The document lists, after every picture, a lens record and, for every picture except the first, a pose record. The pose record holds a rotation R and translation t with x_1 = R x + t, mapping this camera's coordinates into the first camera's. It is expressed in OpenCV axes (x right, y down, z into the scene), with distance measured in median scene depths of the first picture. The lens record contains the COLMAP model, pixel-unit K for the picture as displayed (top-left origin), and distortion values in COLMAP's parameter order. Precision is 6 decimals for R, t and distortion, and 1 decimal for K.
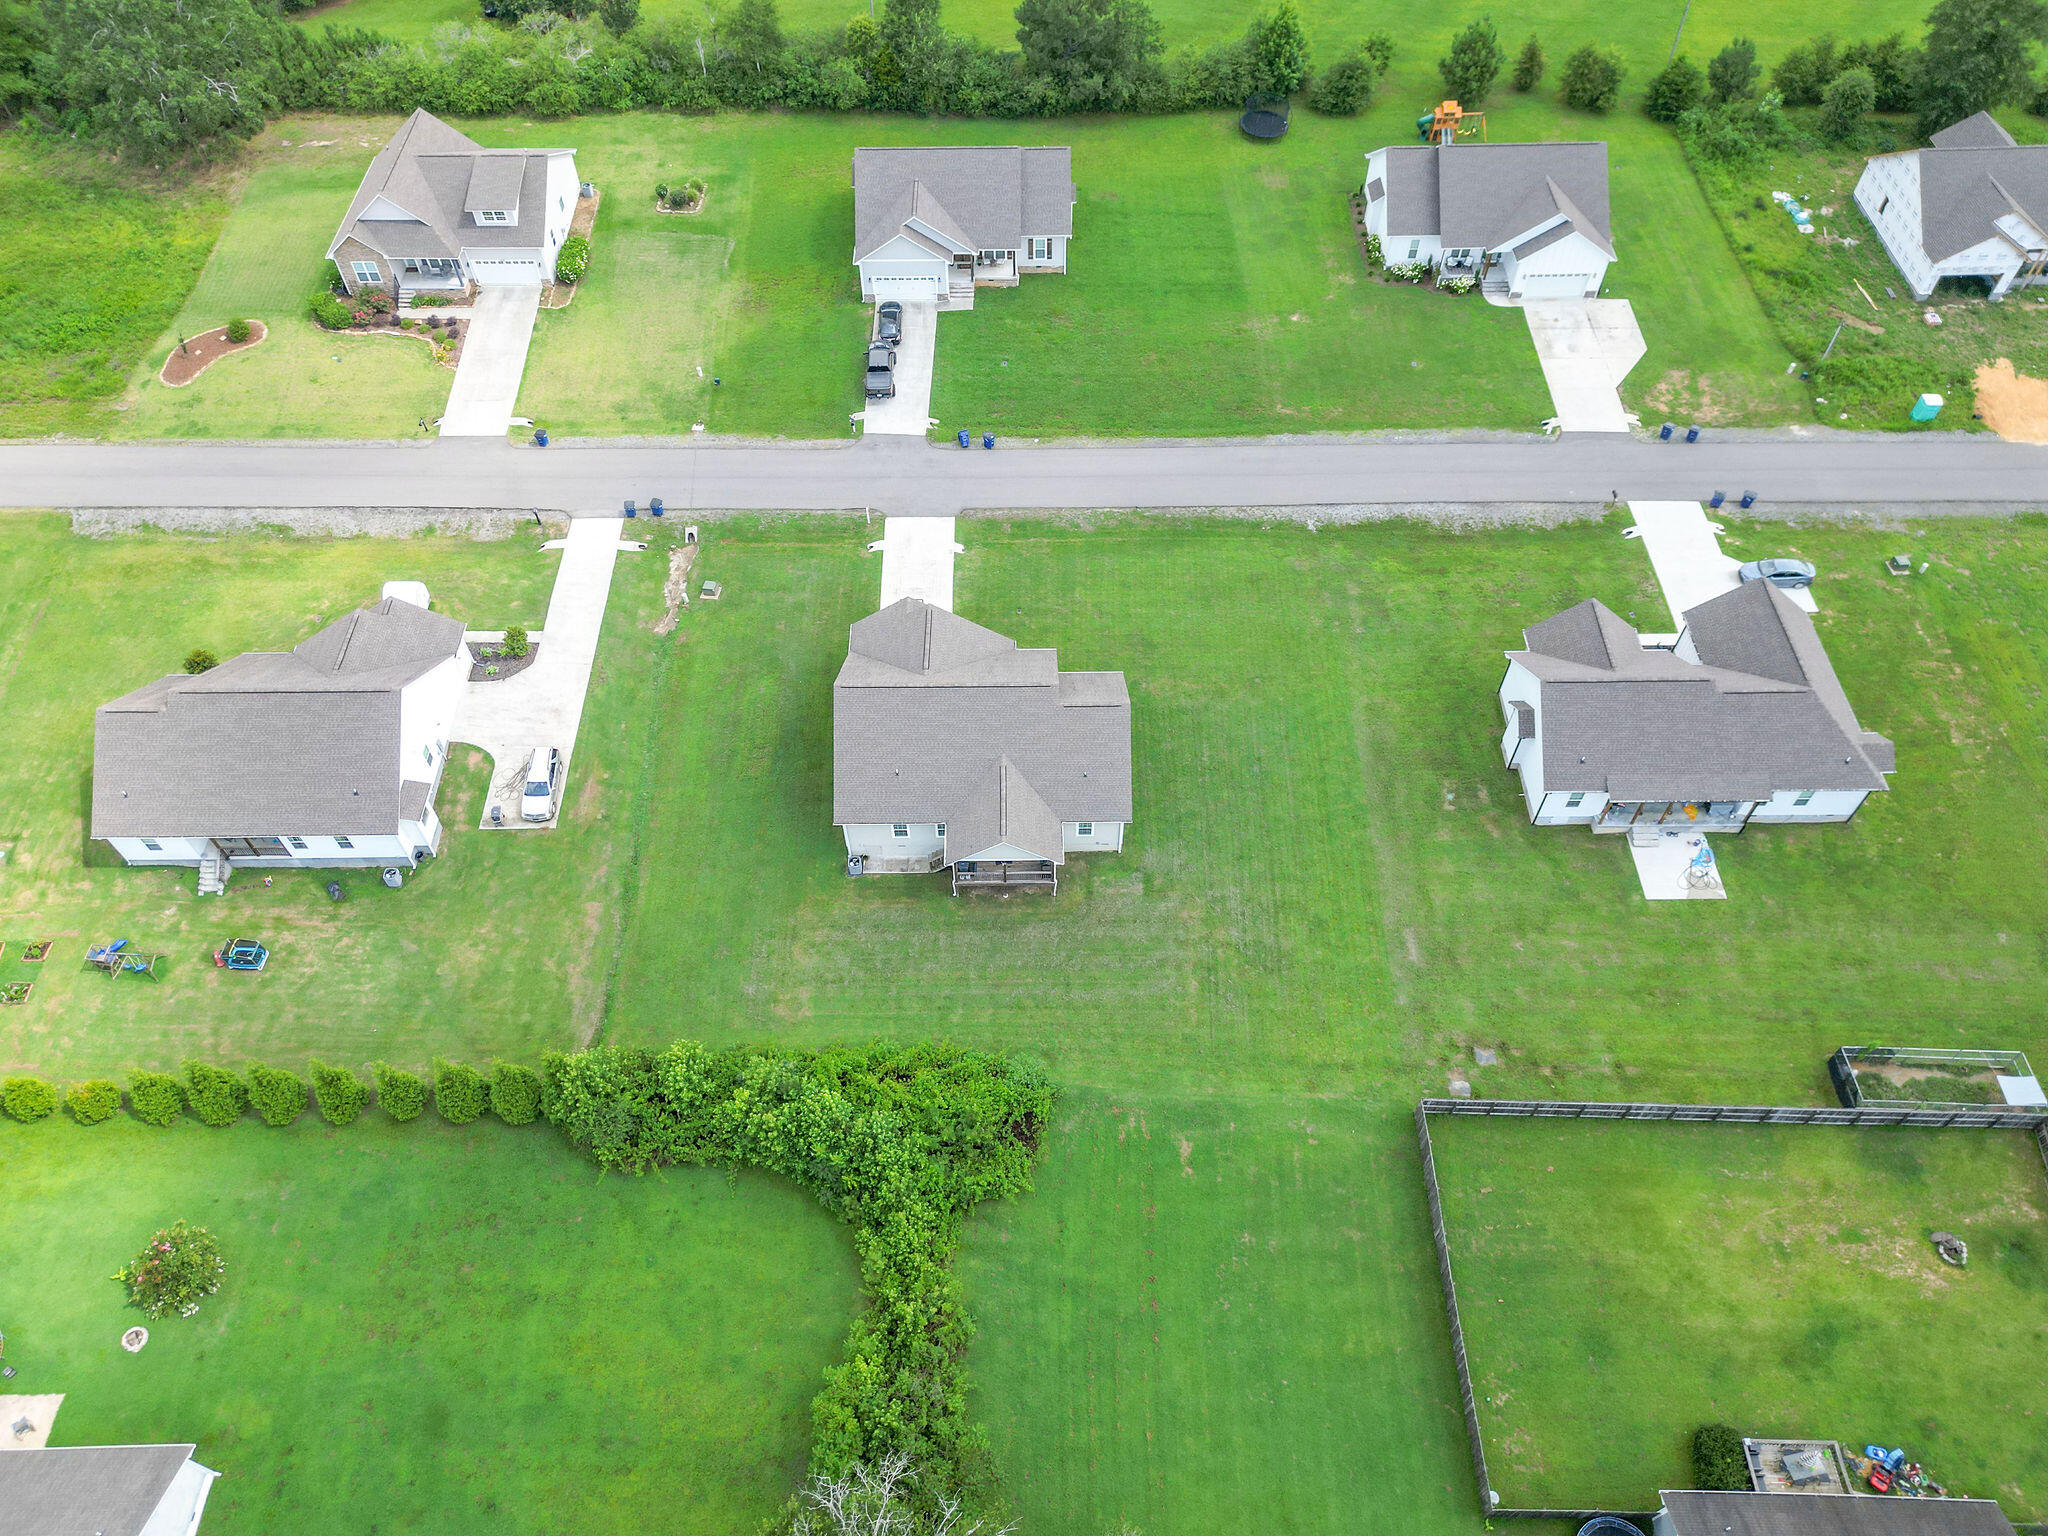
lens RADIAL K [[1431.9, 0, 1024.6], [0, 1431.9, 761.6], [0, 0, 1]] dist [0.071345, -0.066549]
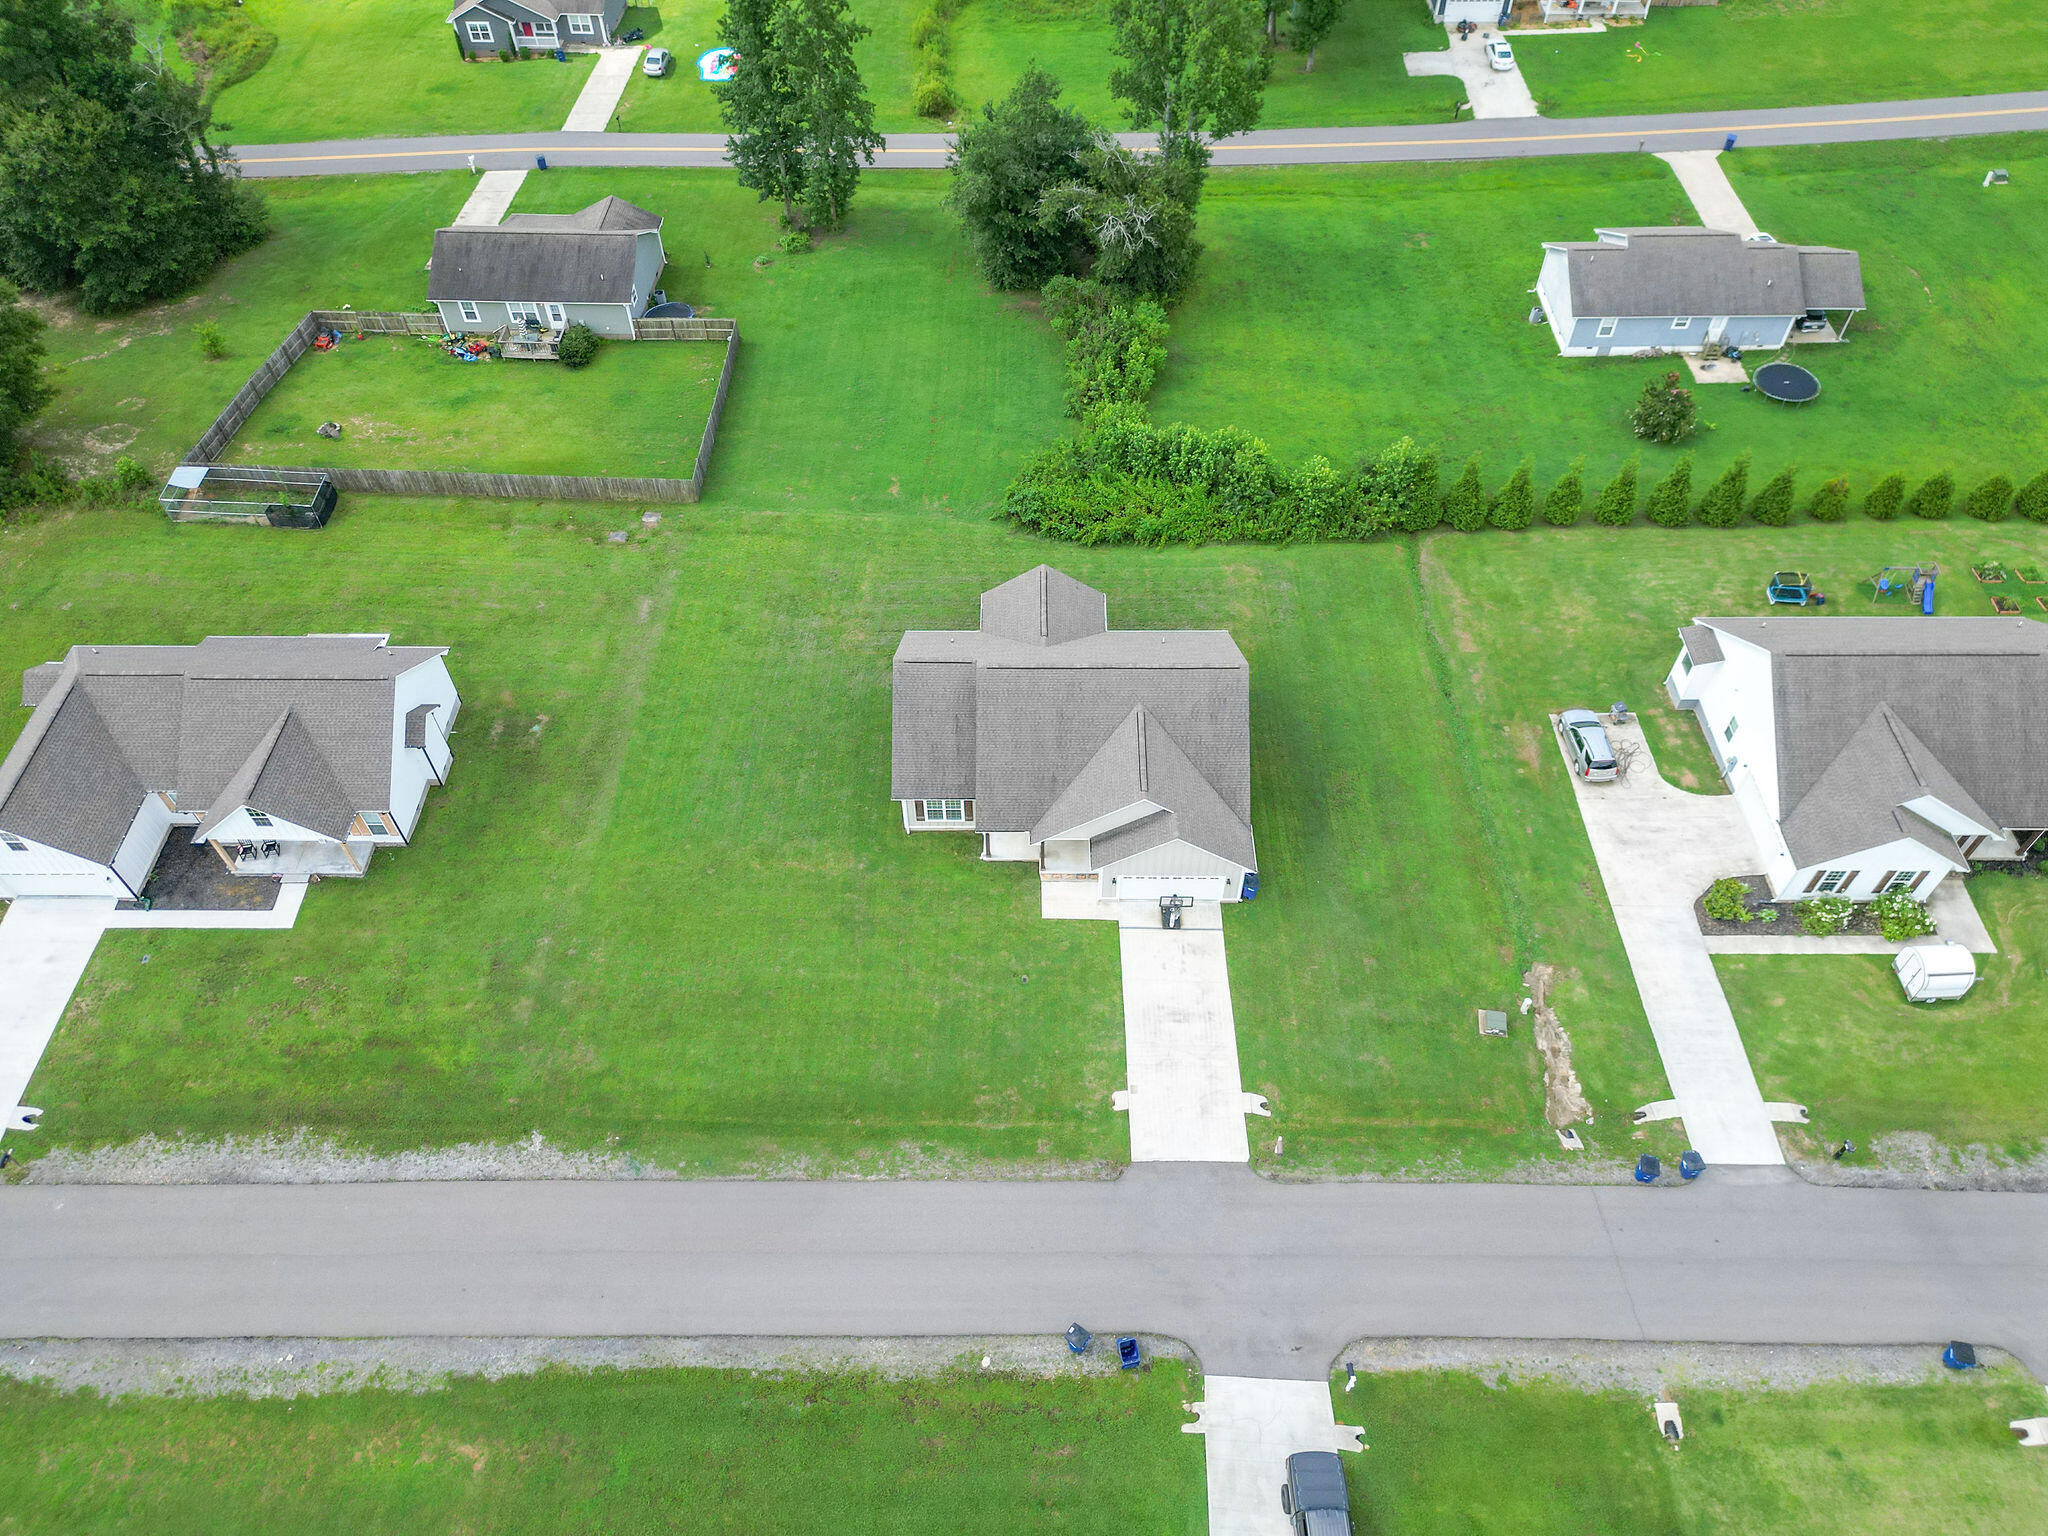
lens RADIAL K [[1431.9, 0, 1024.6], [0, 1431.9, 761.6], [0, 0, 1]] dist [0.071345, -0.066549]
pose [[-0.999835, -0.000748, 0.018149, -0.016224], [0.017873, -0.218828, 0.975600, -0.756210], [0.003242, 0.975763, 0.218805, 0.753222]]
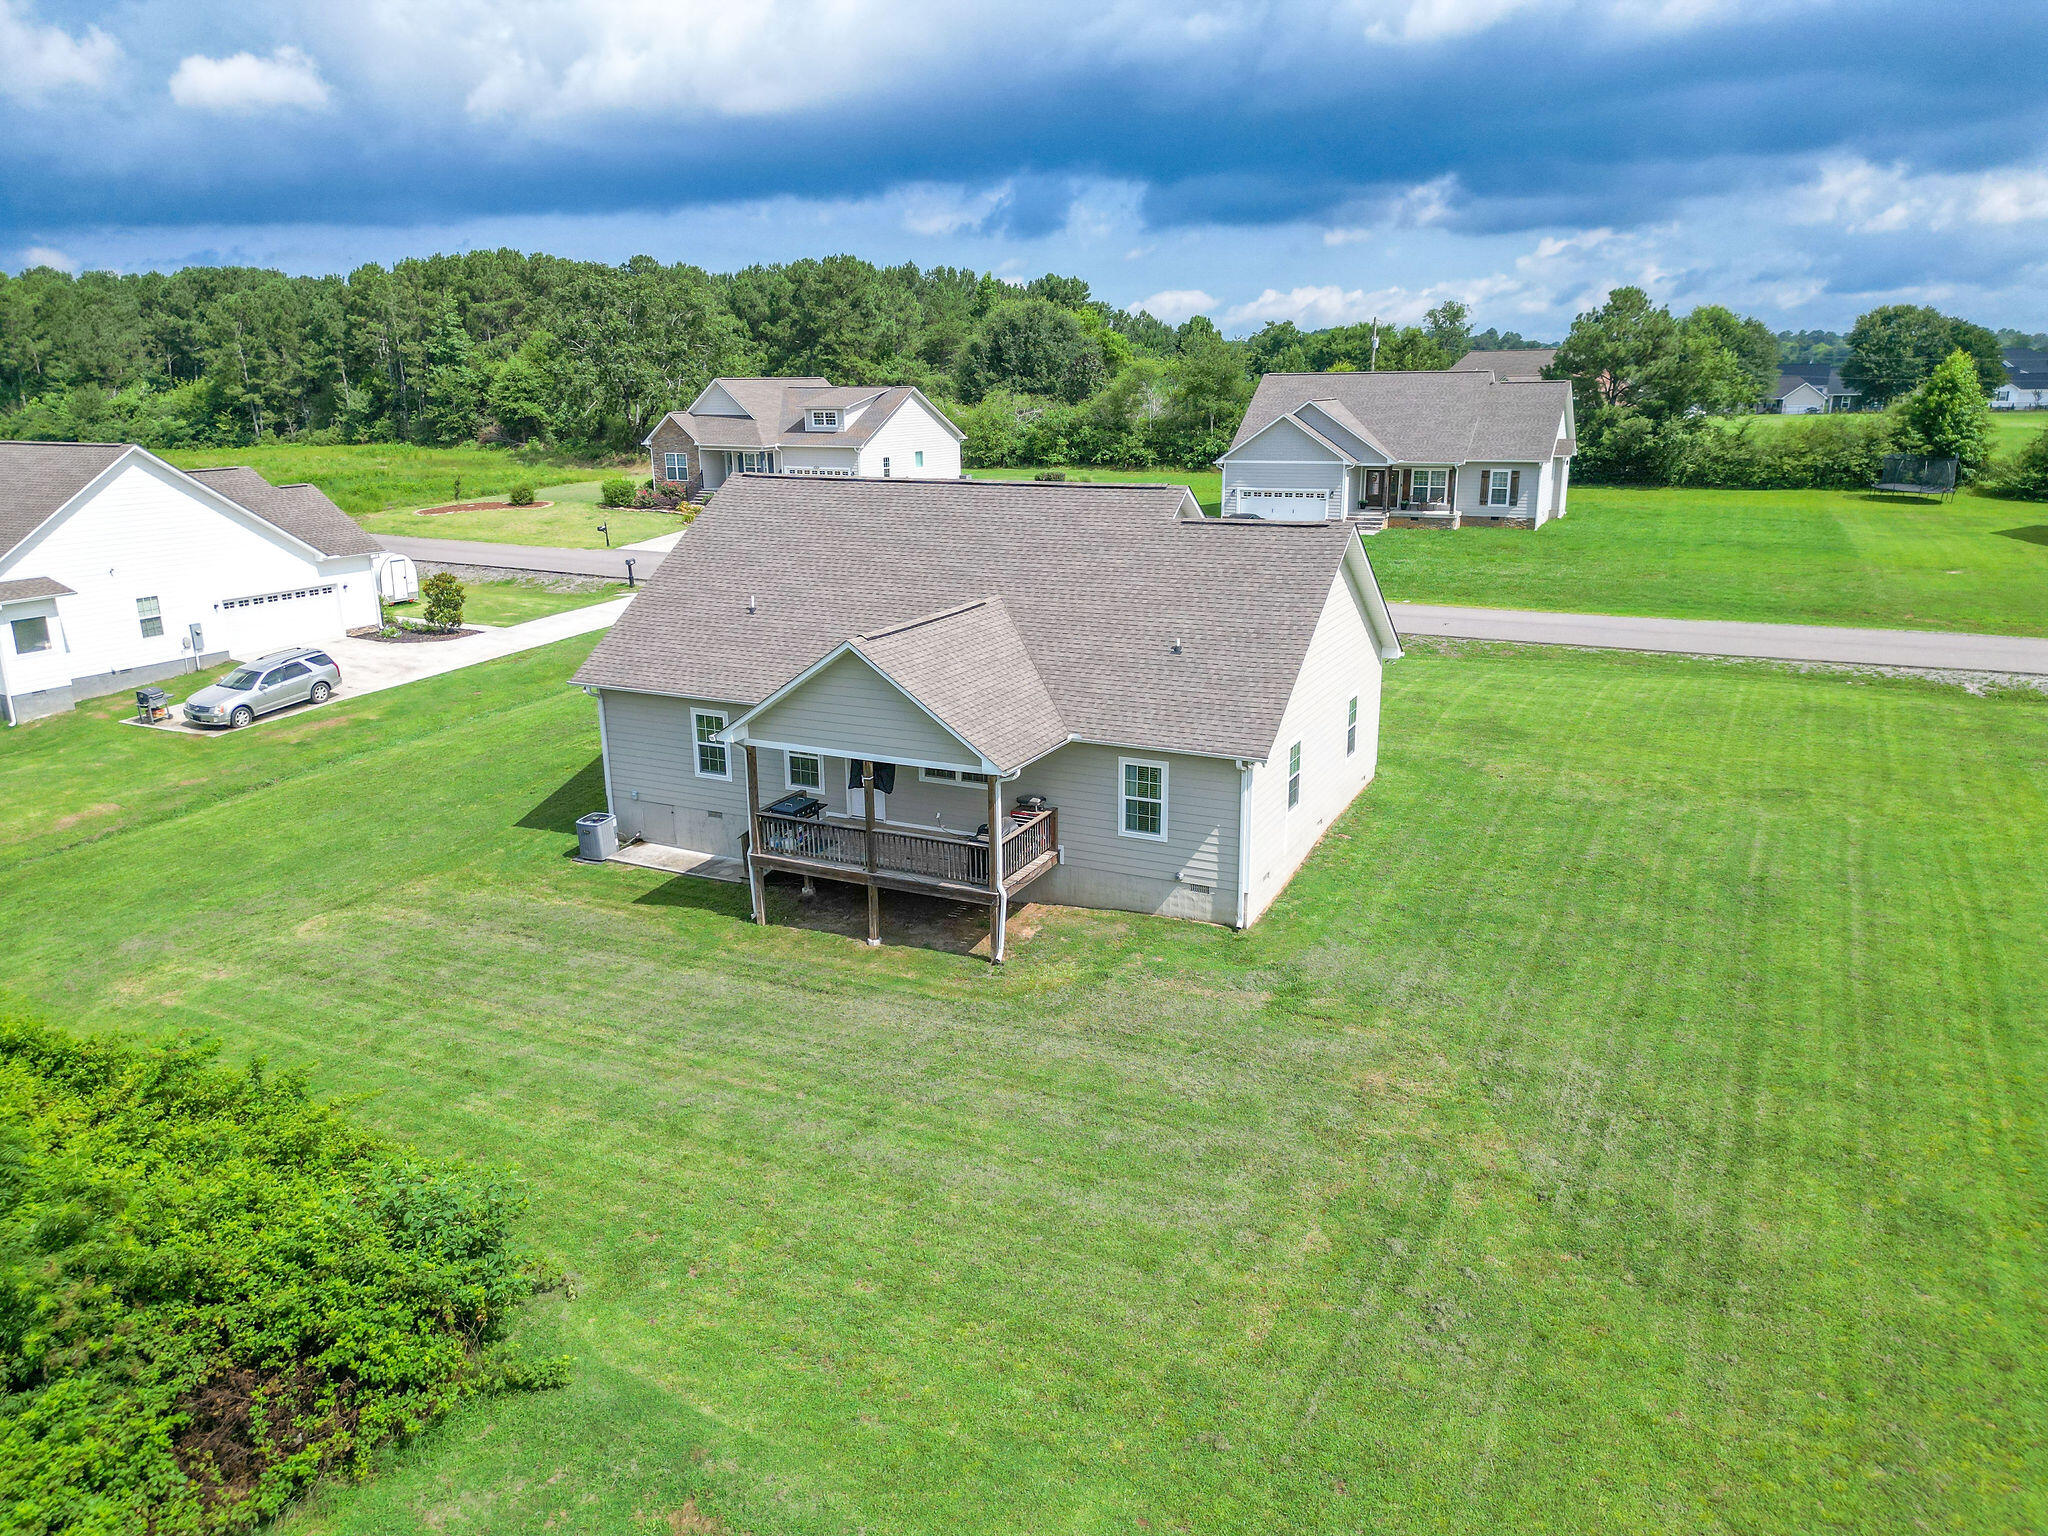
lens RADIAL K [[1431.9, 0, 1024.6], [0, 1431.9, 761.6], [0, 0, 1]] dist [0.071345, -0.066549]
pose [[0.892665, 0.116031, -0.435530, 0.143862], [-0.354796, 0.776837, -0.520234, 0.198269], [0.277973, 0.618919, 0.734623, 0.638306]]
